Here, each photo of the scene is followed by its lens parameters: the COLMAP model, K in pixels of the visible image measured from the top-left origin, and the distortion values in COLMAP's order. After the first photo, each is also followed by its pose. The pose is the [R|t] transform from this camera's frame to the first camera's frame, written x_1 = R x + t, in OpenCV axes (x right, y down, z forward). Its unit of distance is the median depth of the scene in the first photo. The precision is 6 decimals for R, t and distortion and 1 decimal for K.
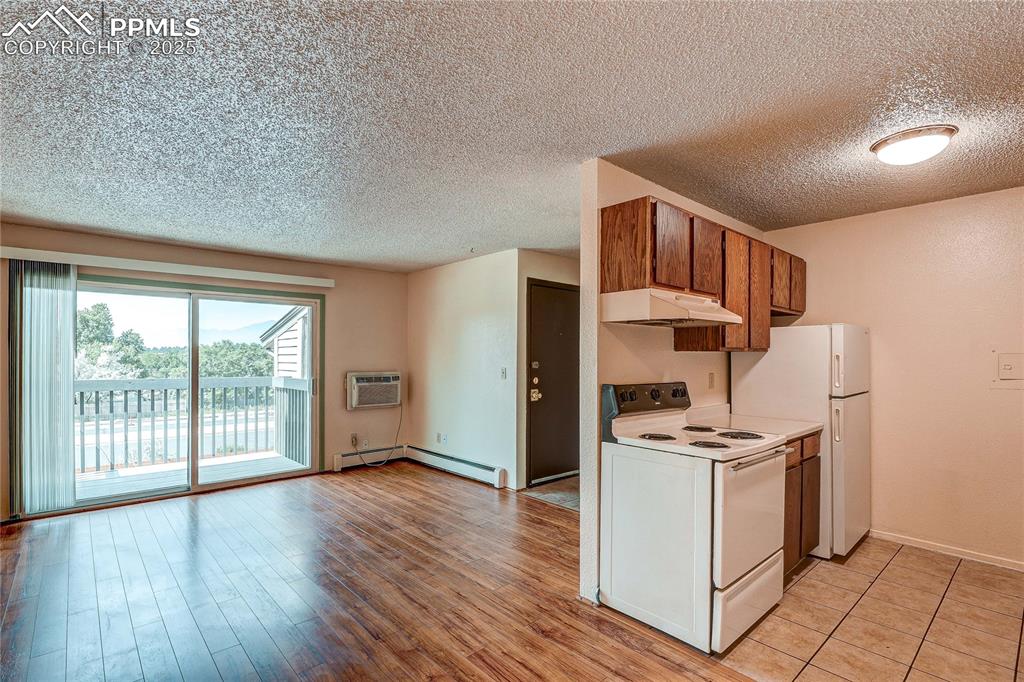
lens RADIAL K [[487.0, 0, 511.9], [0, 487.0, 355.8], [0, 0, 1]] dist [-0.001626, 0.000199]
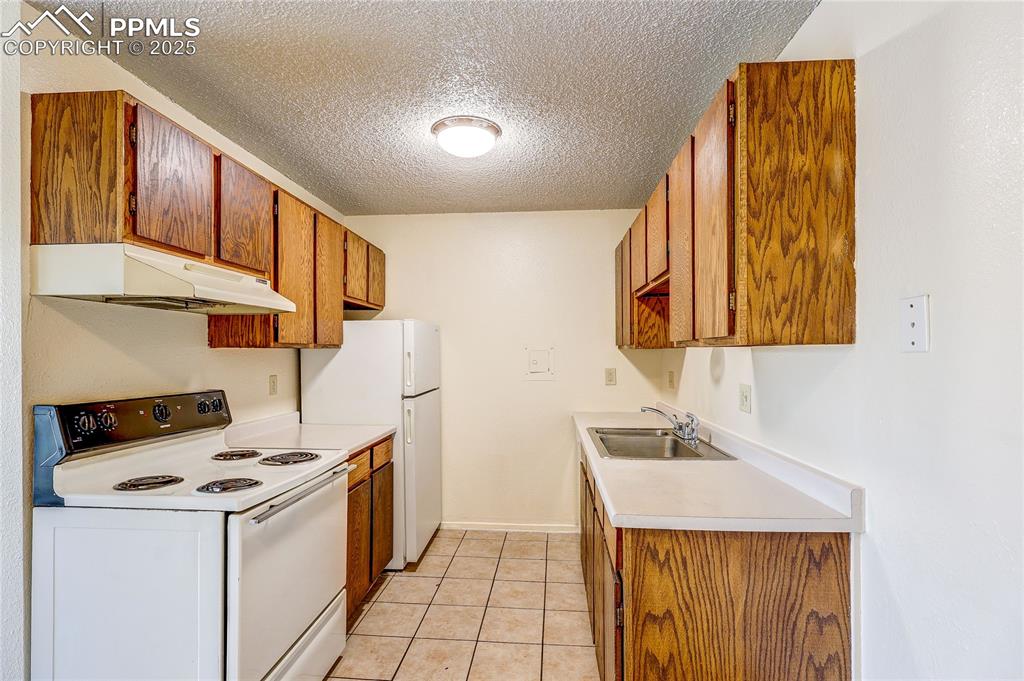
lens RADIAL K [[487.0, 0, 511.9], [0, 487.0, 355.3], [0, 0, 1]] dist [-0.001626, 0.000199]
pose [[0.730368, -0.007606, 0.683012, 0.182769], [0.003705, 0.999967, 0.007175, -0.001721], [-0.683044, -0.002710, 0.730372, 0.186470]]
